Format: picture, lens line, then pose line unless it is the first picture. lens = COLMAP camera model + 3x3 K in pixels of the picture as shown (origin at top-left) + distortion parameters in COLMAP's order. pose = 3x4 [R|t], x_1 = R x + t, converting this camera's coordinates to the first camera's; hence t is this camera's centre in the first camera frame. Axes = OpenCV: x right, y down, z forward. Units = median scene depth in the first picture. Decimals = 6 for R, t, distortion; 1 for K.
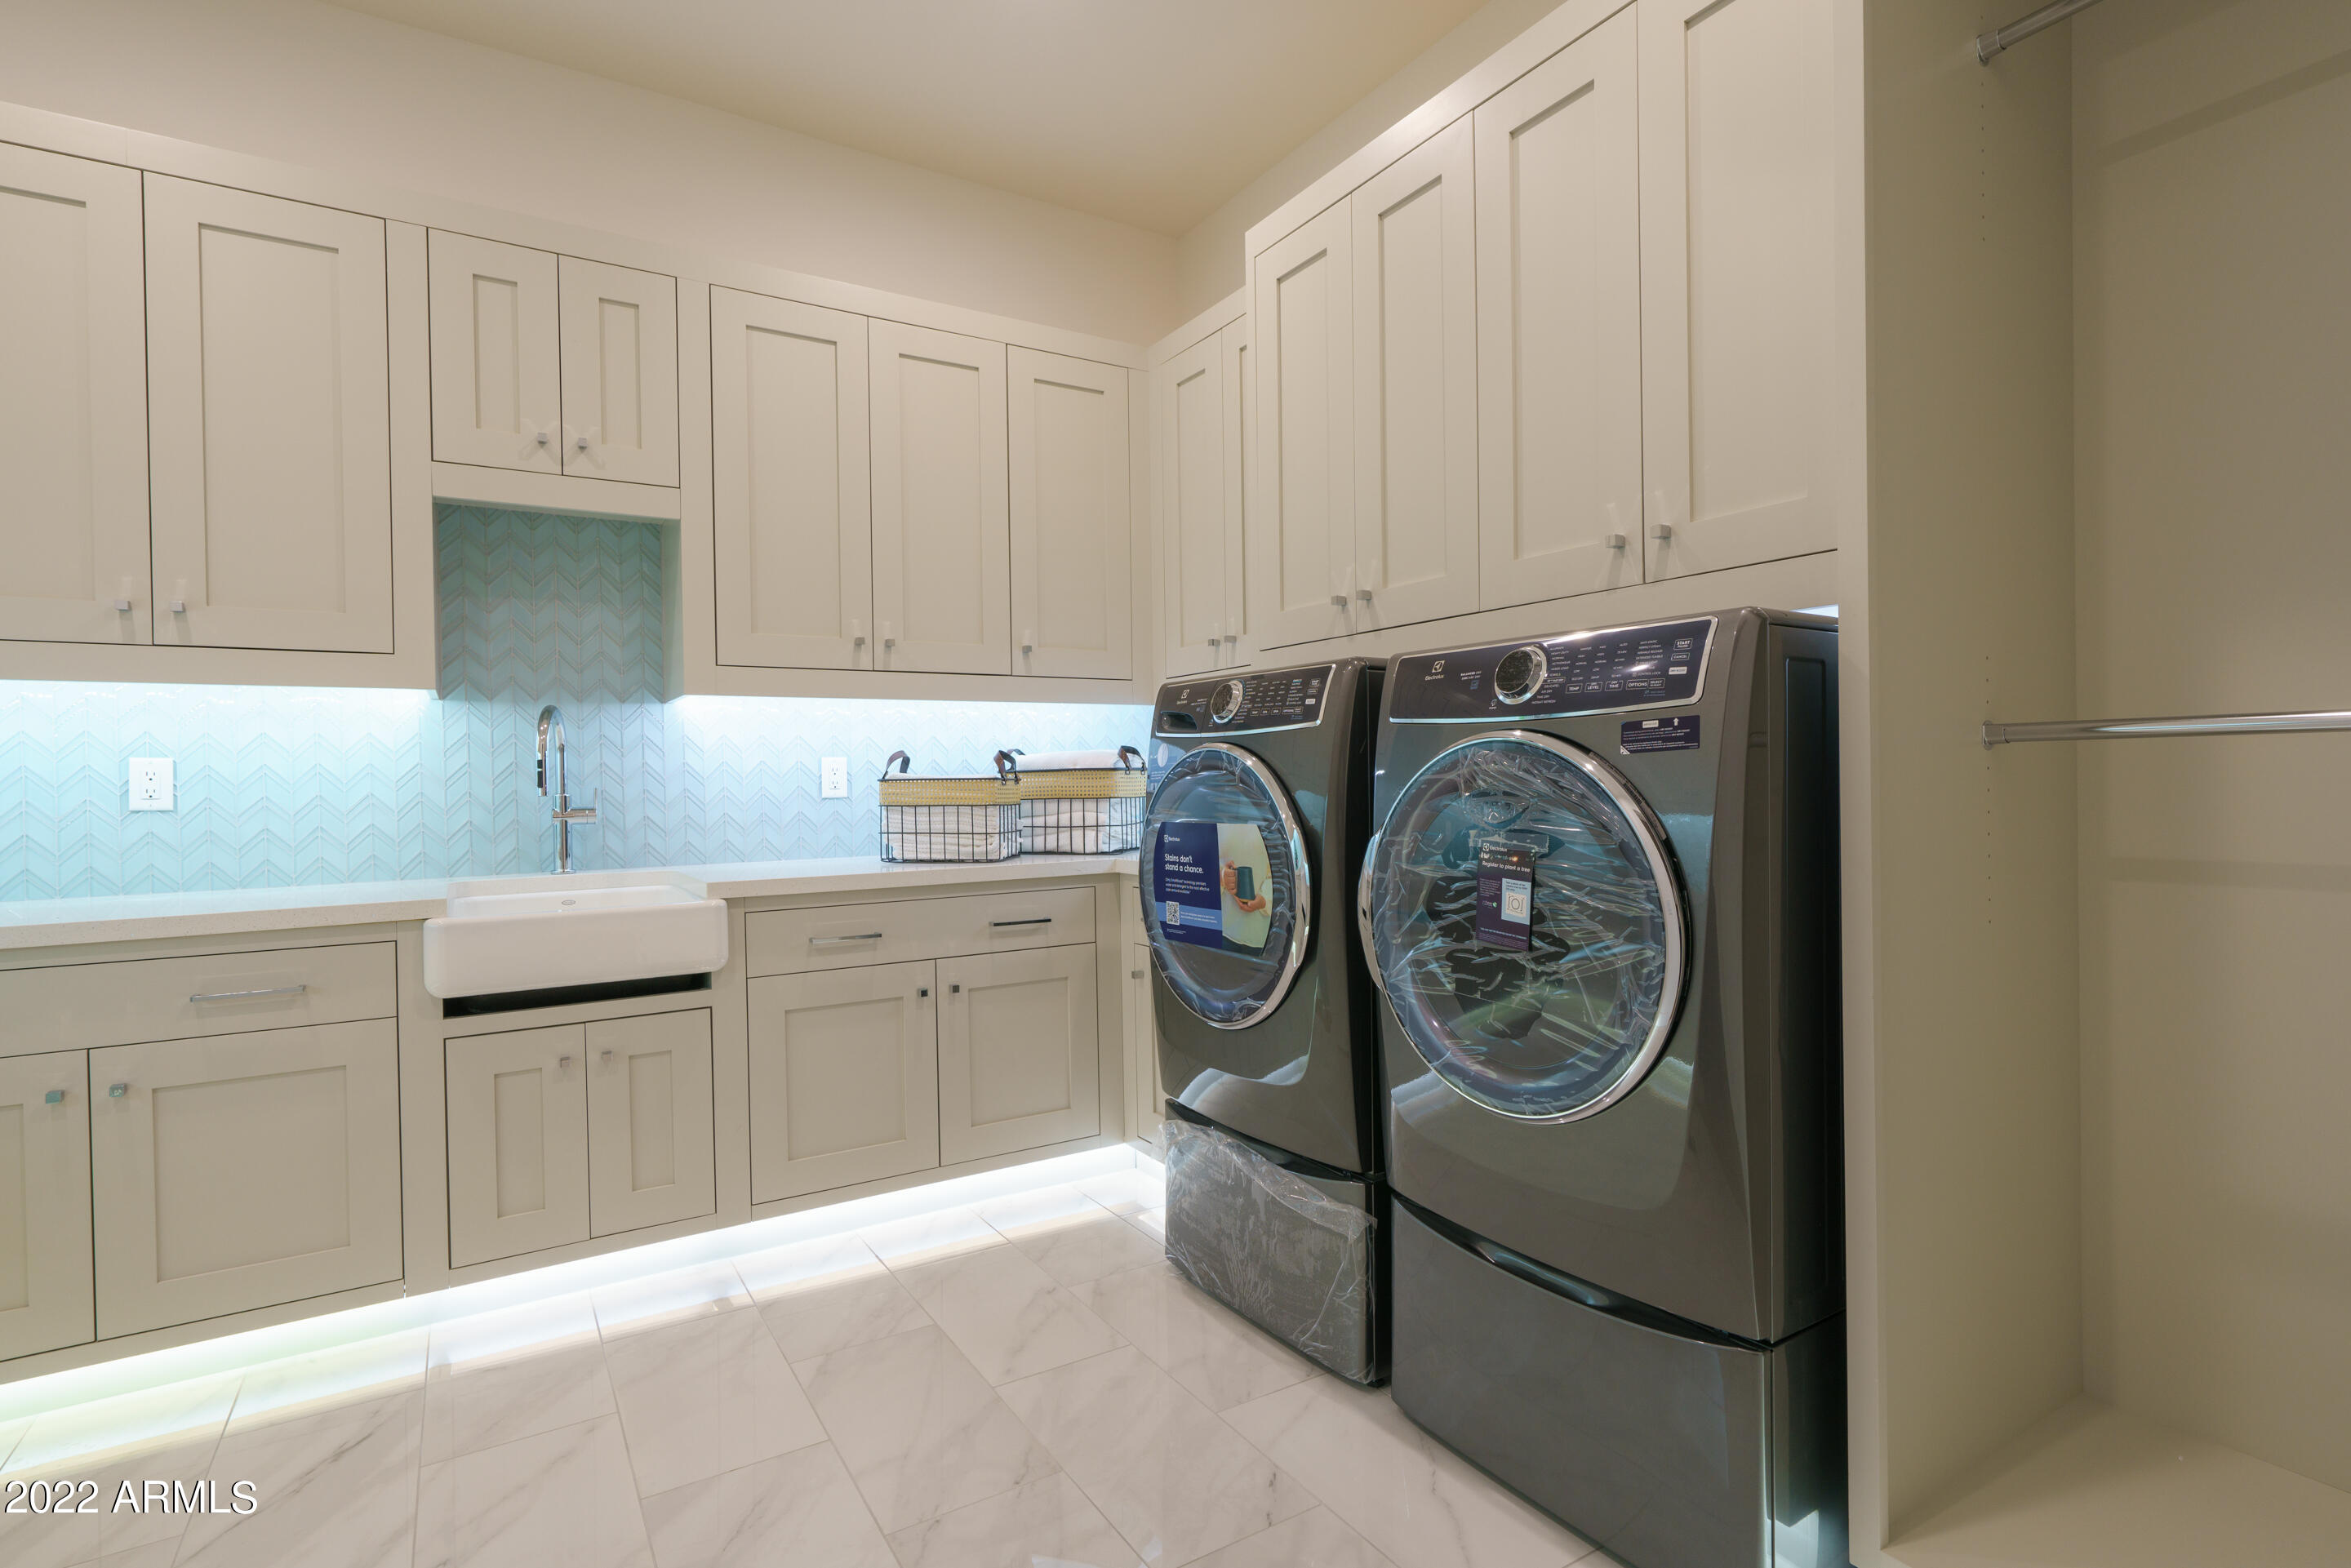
lens RADIAL K [[1166.4, 0, 1148.4], [0, 1166.4, 754.9], [0, 0, 1]] dist [0.001680, 0.001118]
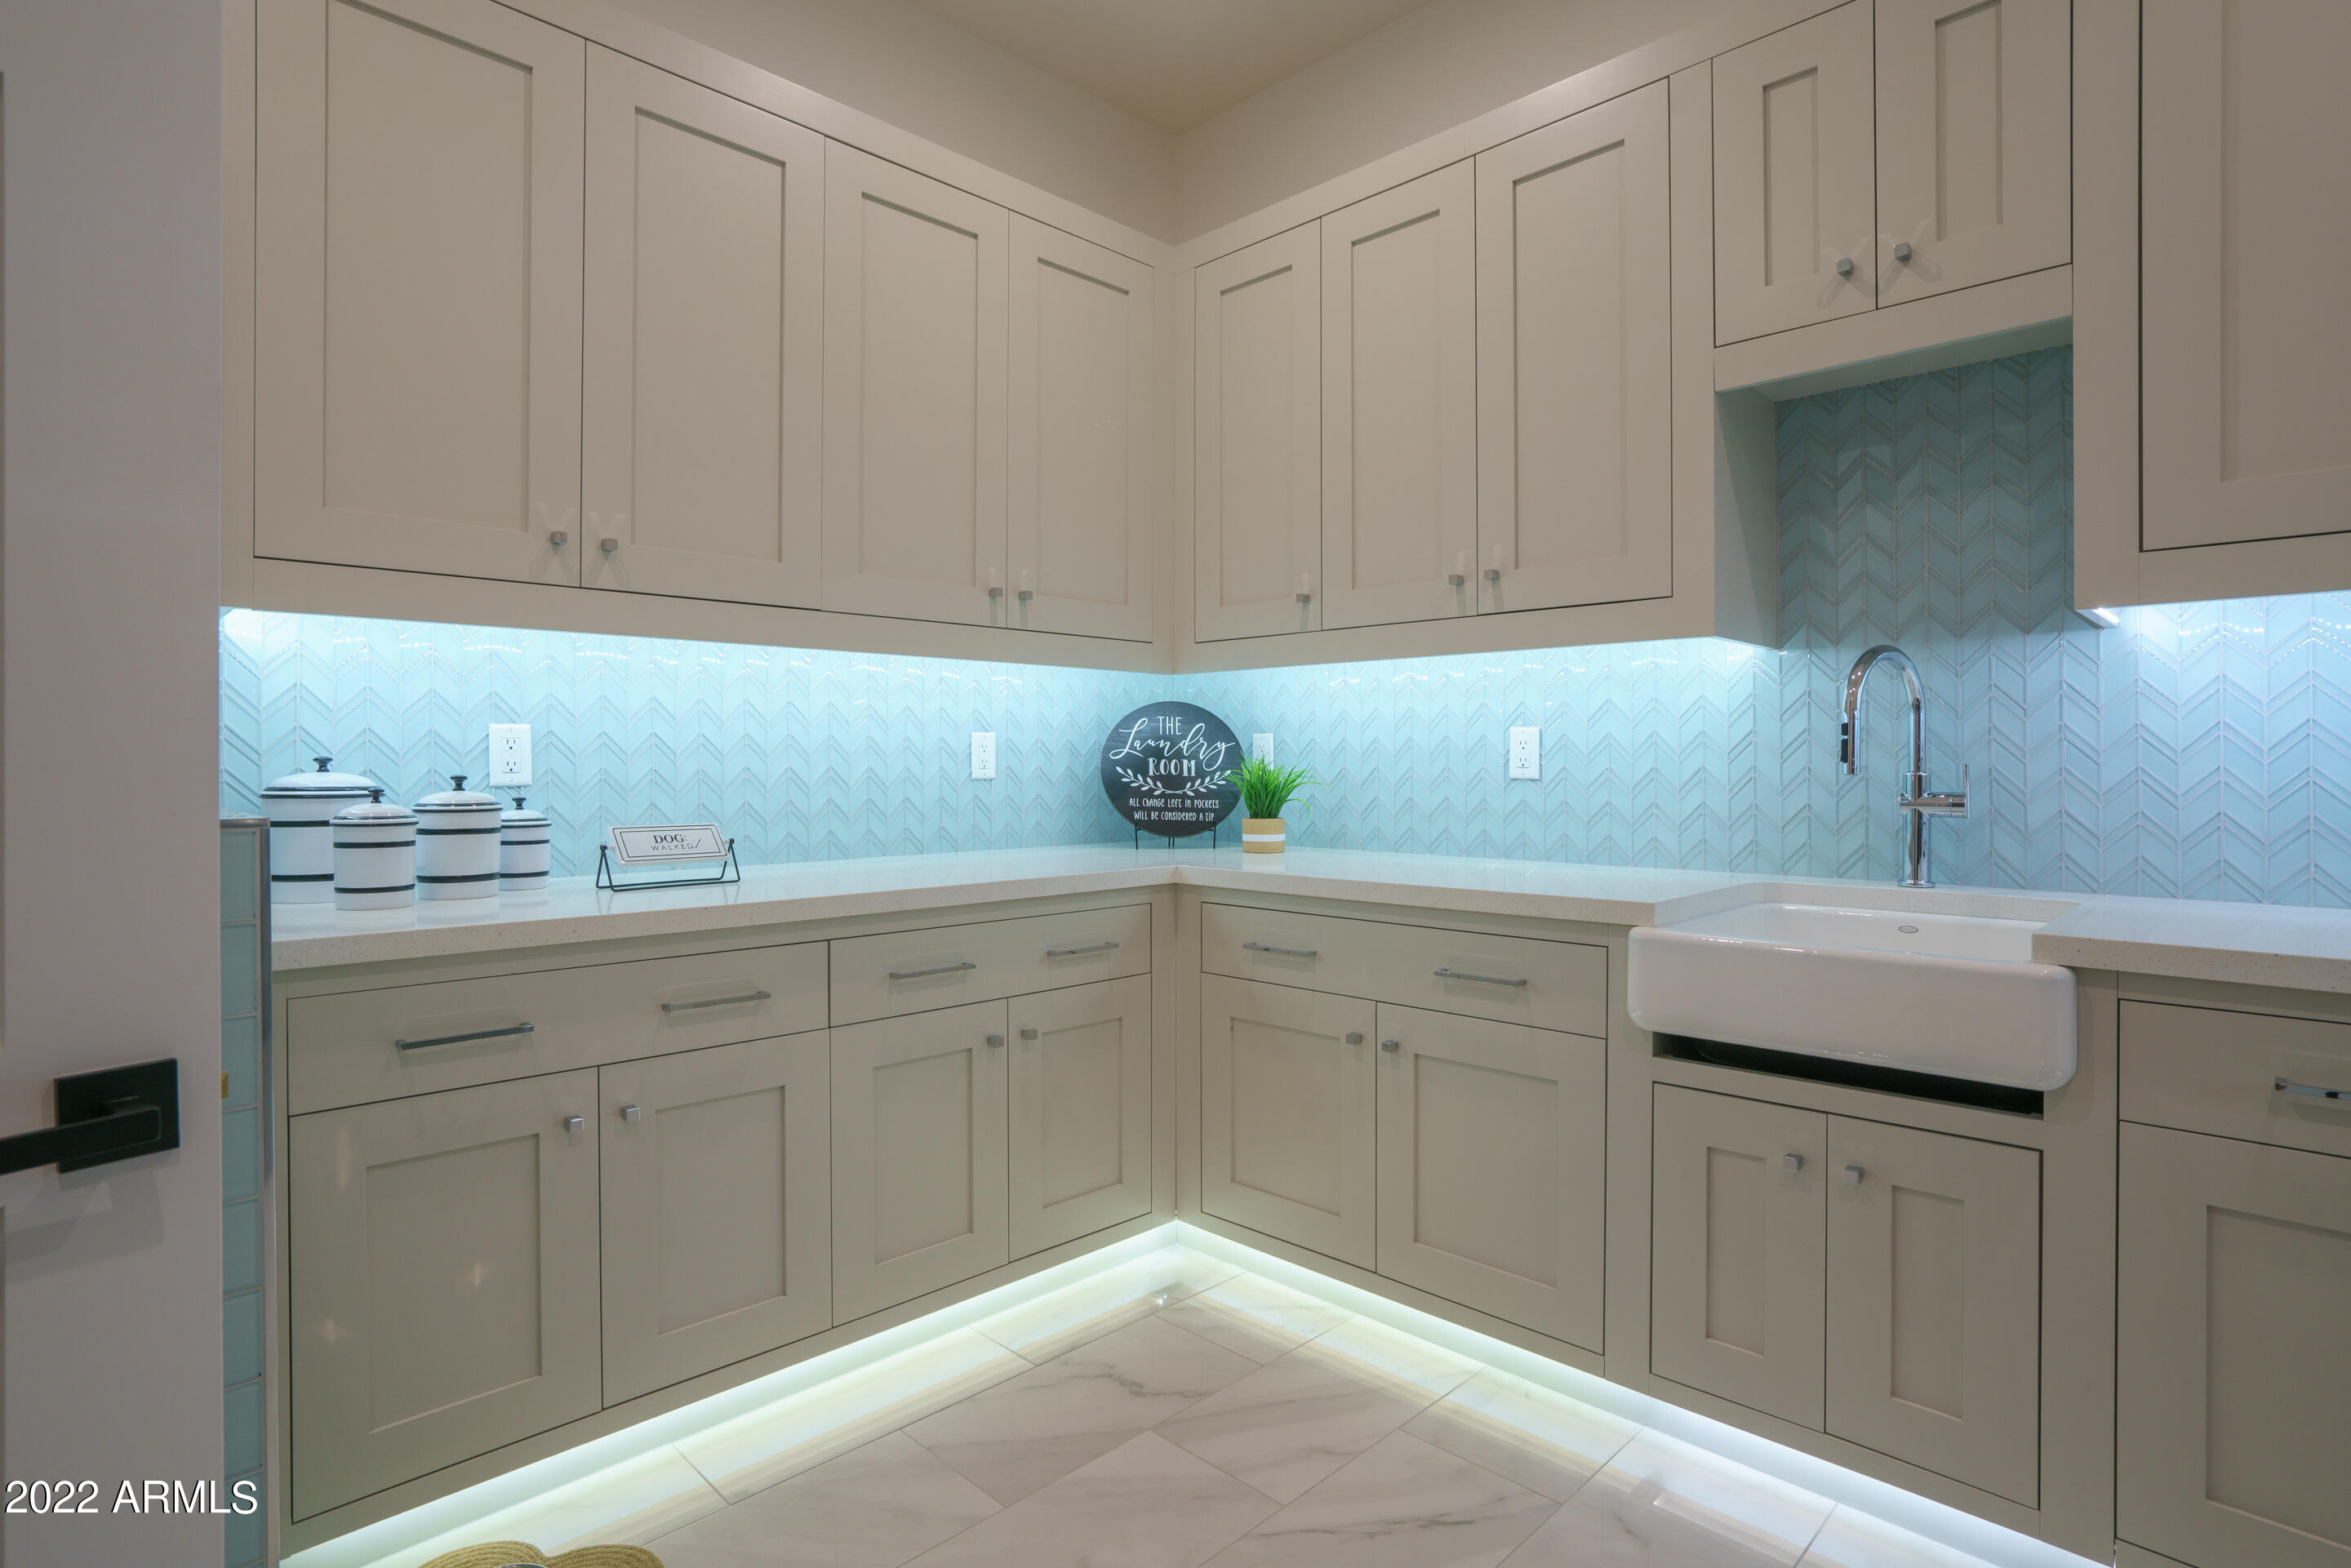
lens RADIAL K [[1180.4, 0, 1177.5], [0, 1180.4, 755.9], [0, 0, 1]] dist [-0.024697, 0.001313]
pose [[0.251999, 0.010407, -0.967672, 0.063647], [0.015148, 0.999777, 0.014697, 0.007441], [0.967609, -0.018362, 0.251785, 0.426154]]
